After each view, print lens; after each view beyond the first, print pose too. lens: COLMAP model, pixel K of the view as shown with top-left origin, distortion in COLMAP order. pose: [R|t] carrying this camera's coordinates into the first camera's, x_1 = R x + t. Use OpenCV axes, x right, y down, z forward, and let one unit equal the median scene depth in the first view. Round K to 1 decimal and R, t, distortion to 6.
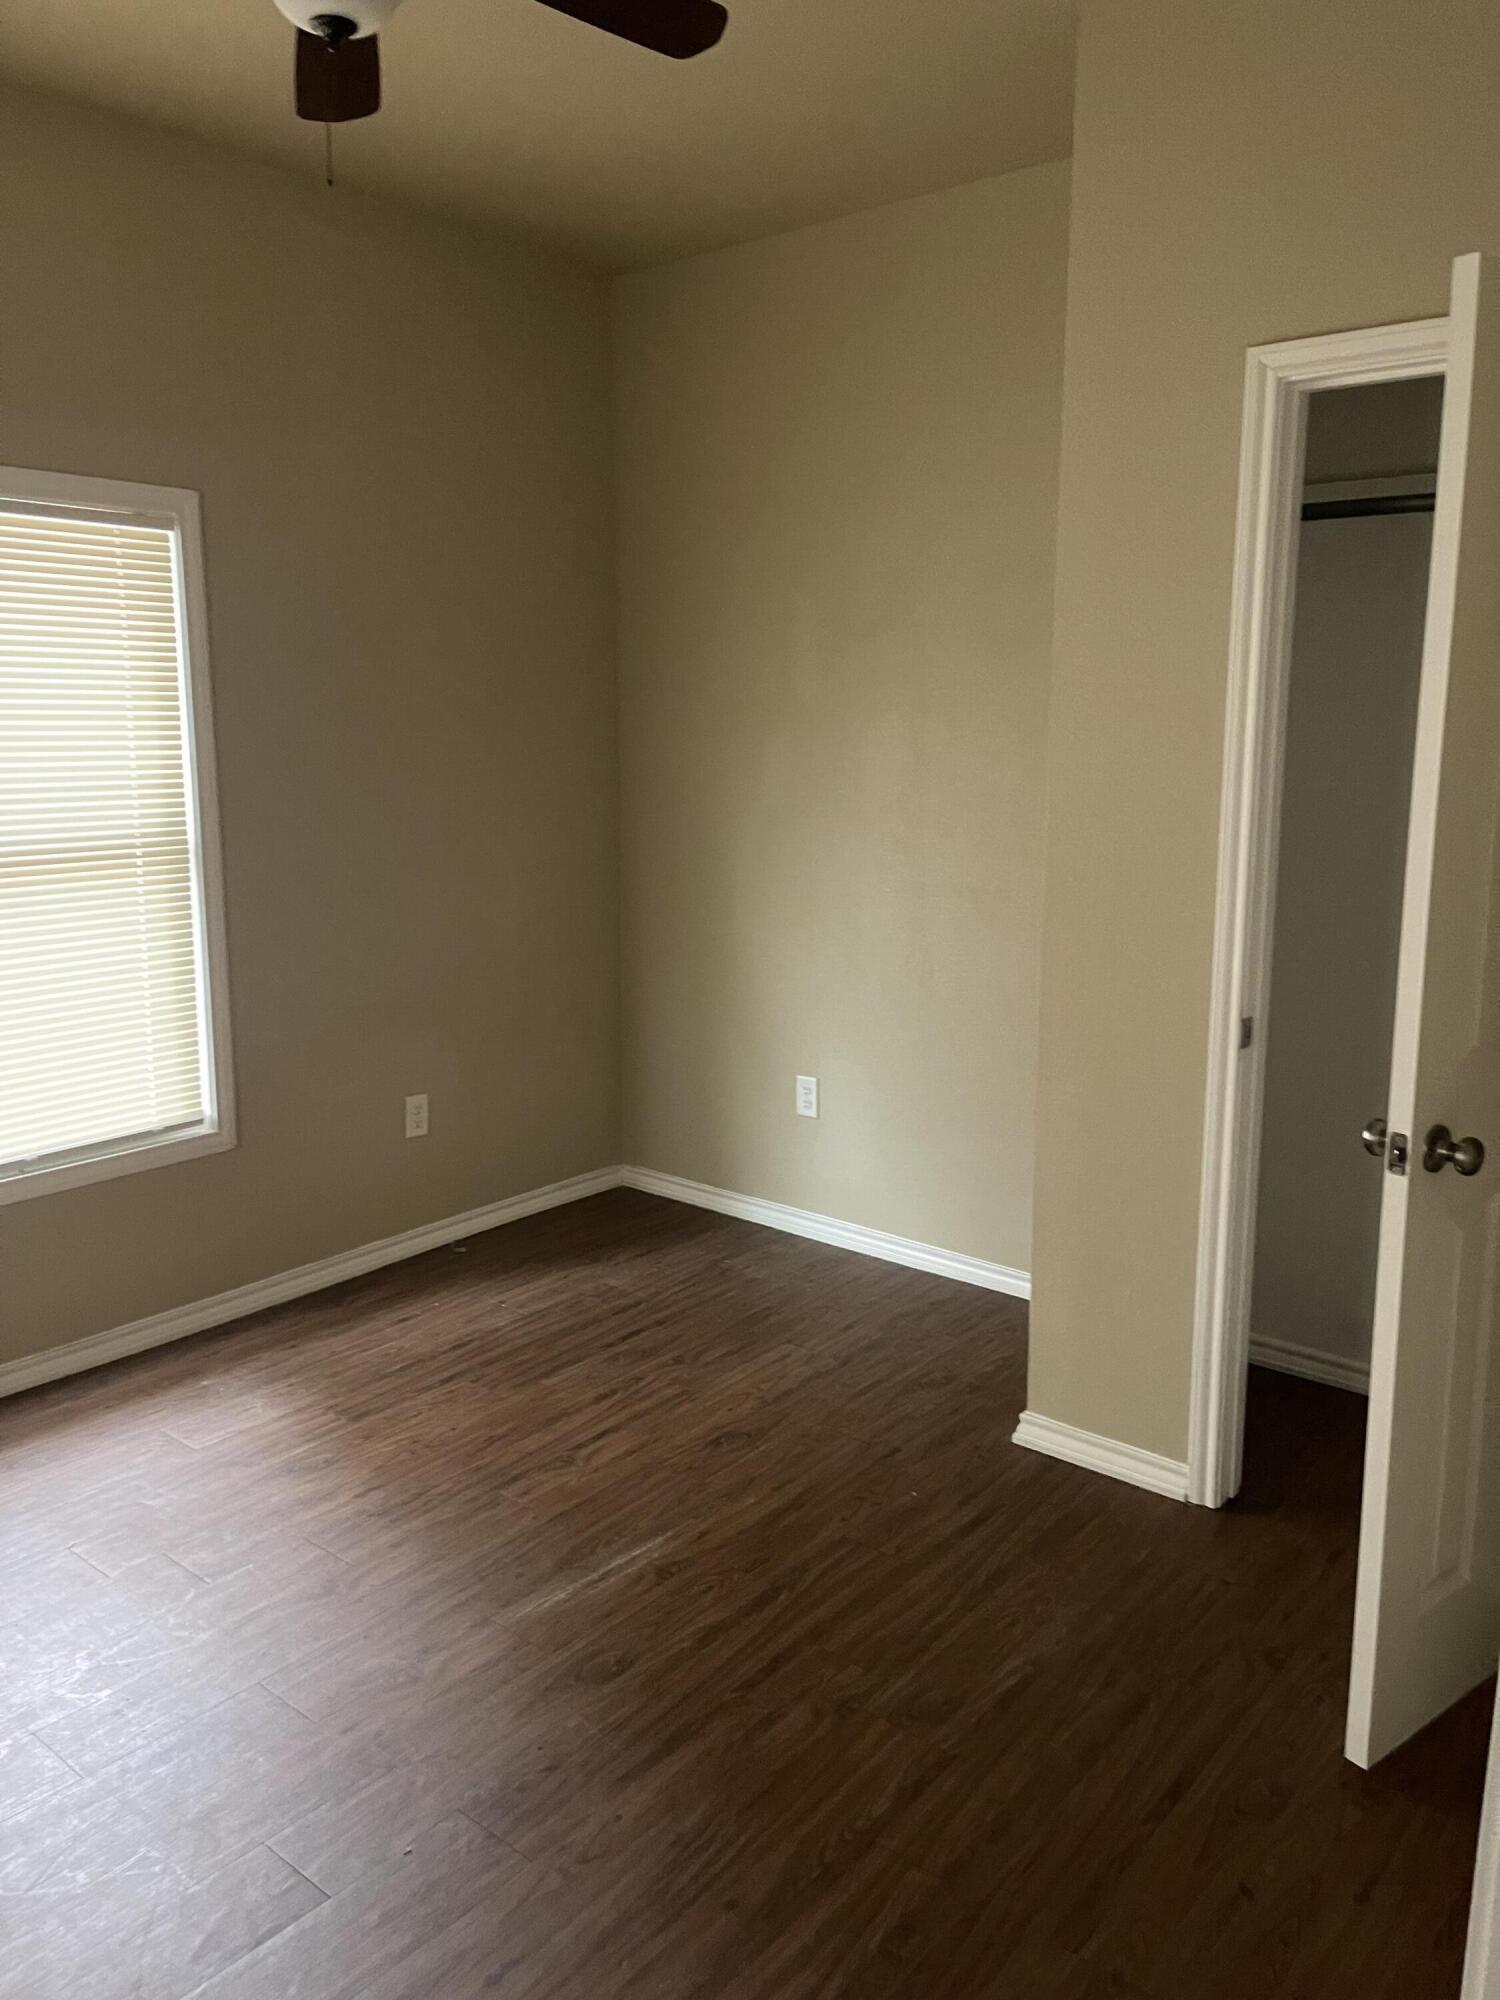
lens RADIAL K [[1644.7, 0, 807.6], [0, 1644.7, 991.6], [0, 0, 1]] dist [0.054749, -0.091552]
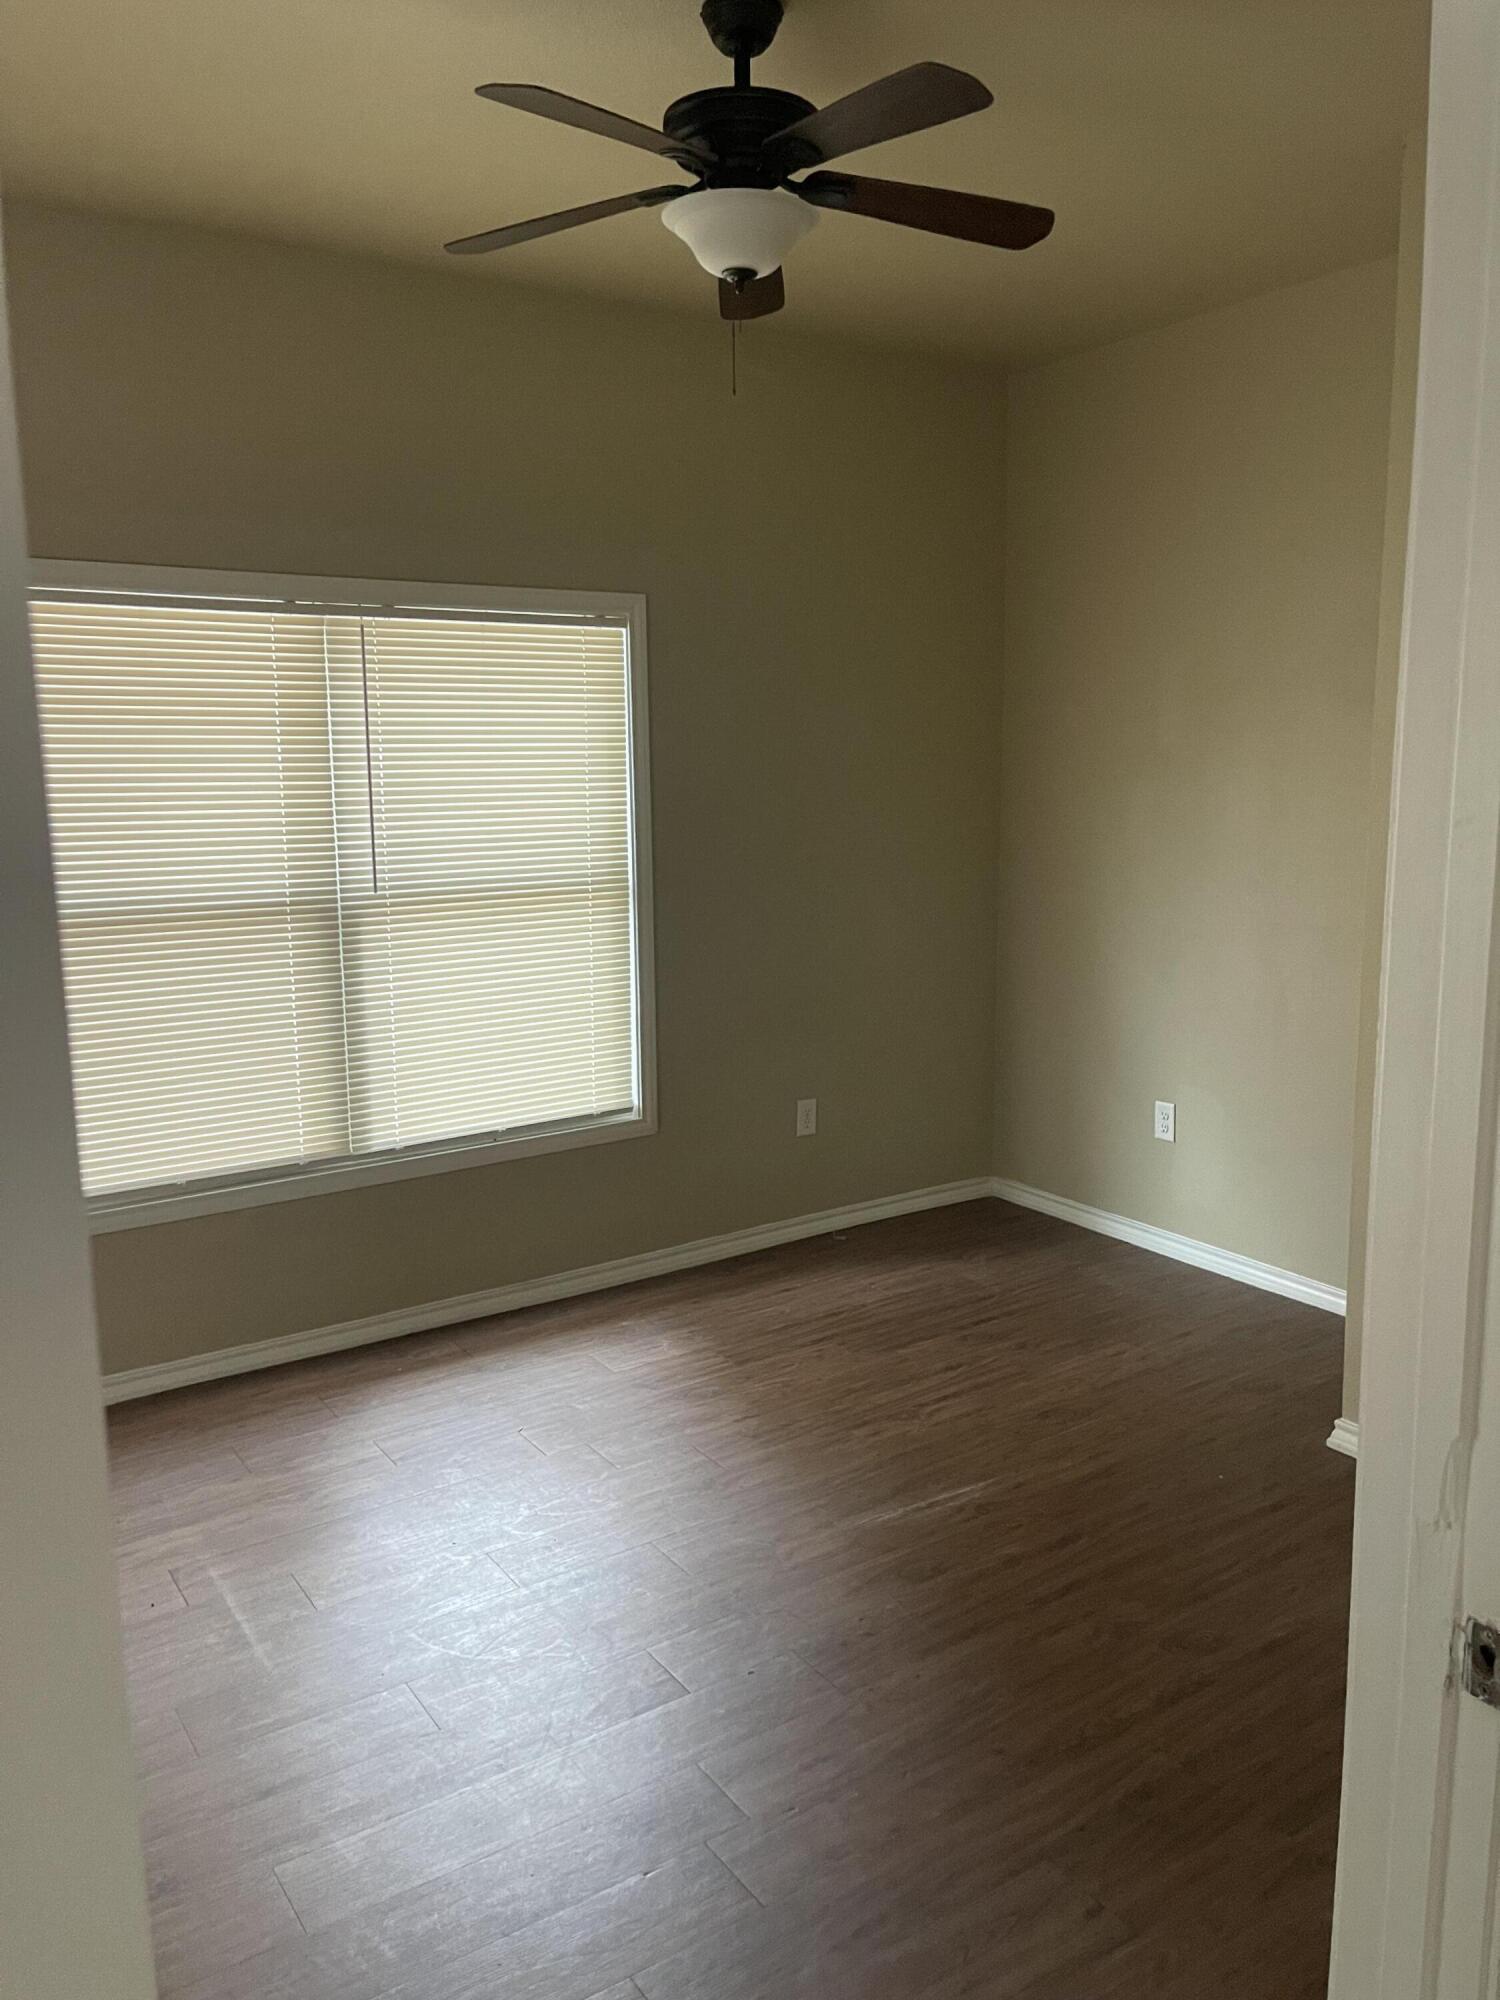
lens RADIAL K [[1644.7, 0, 749.0], [0, 1644.7, 993.1], [0, 0, 1]] dist [0.054749, -0.091552]
pose [[0.957237, 0.028911, -0.287858, 0.070637], [-0.034528, 0.999299, -0.014455, 0.008311], [0.287238, 0.023776, 0.957564, -0.152142]]
